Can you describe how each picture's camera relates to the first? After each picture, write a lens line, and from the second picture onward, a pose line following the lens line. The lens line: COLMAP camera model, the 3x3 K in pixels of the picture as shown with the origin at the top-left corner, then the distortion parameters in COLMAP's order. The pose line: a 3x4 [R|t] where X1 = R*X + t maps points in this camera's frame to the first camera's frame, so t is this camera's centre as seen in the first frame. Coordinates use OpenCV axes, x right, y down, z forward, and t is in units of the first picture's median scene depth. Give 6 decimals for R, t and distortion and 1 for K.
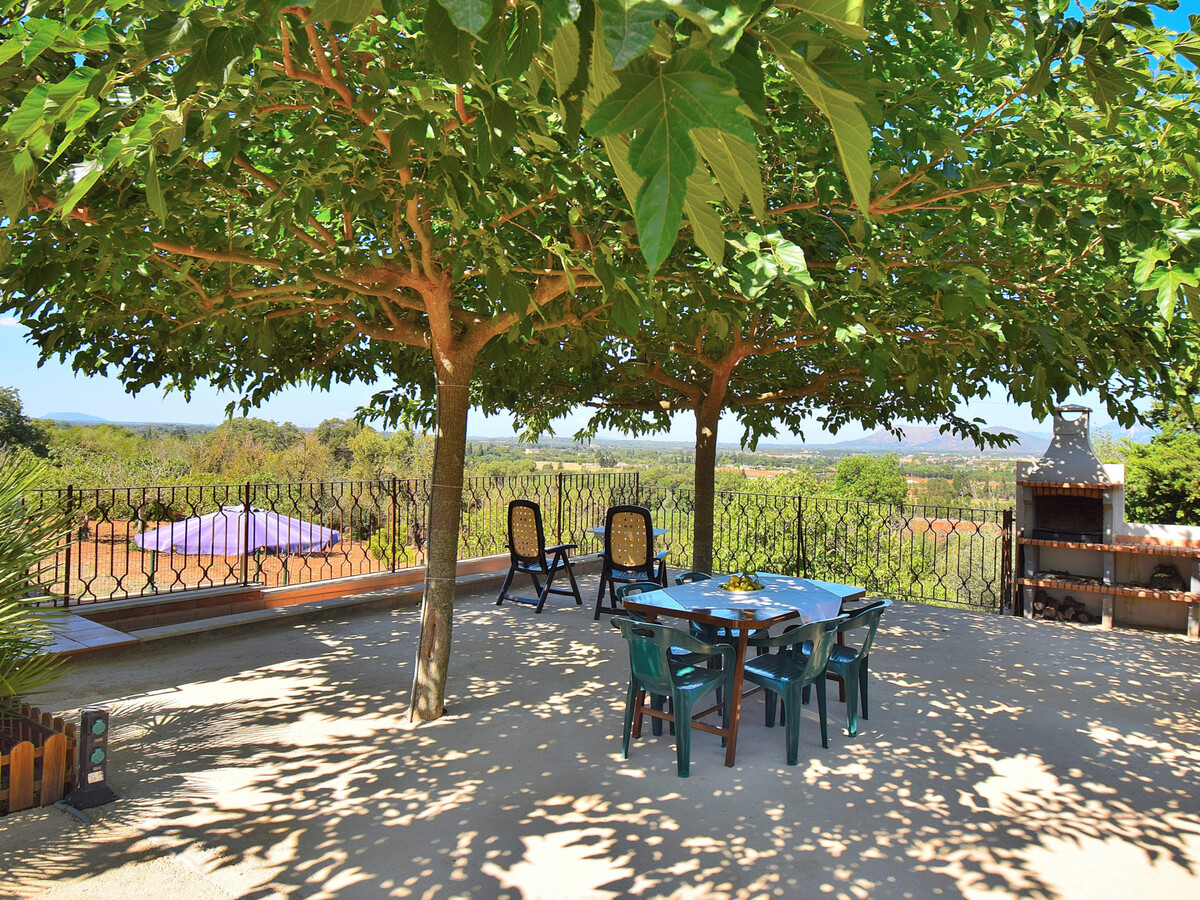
lens RADIAL K [[804.8, 0, 616.0], [0, 804.8, 447.6], [0, 0, 1]] dist [0.006509, -0.017031]
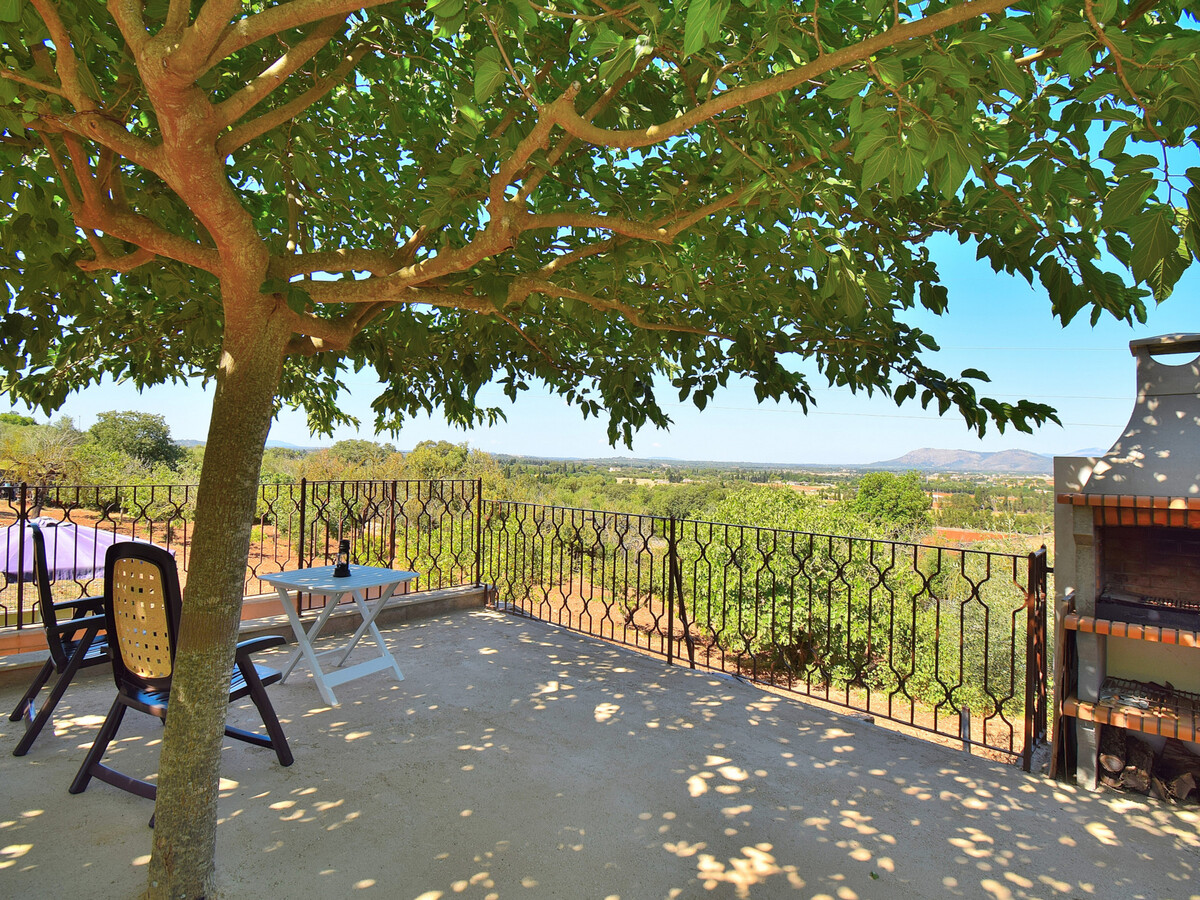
lens RADIAL K [[654.4, 0, 600.0], [0, 654.4, 450.0], [0, 0, 1]] dist [-0.003346, -0.001825]
pose [[0.992360, -0.001357, -0.123367, 0.440973], [-0.001736, 0.999687, -0.024962, 0.040413], [0.123362, 0.024986, 0.992047, 0.928205]]
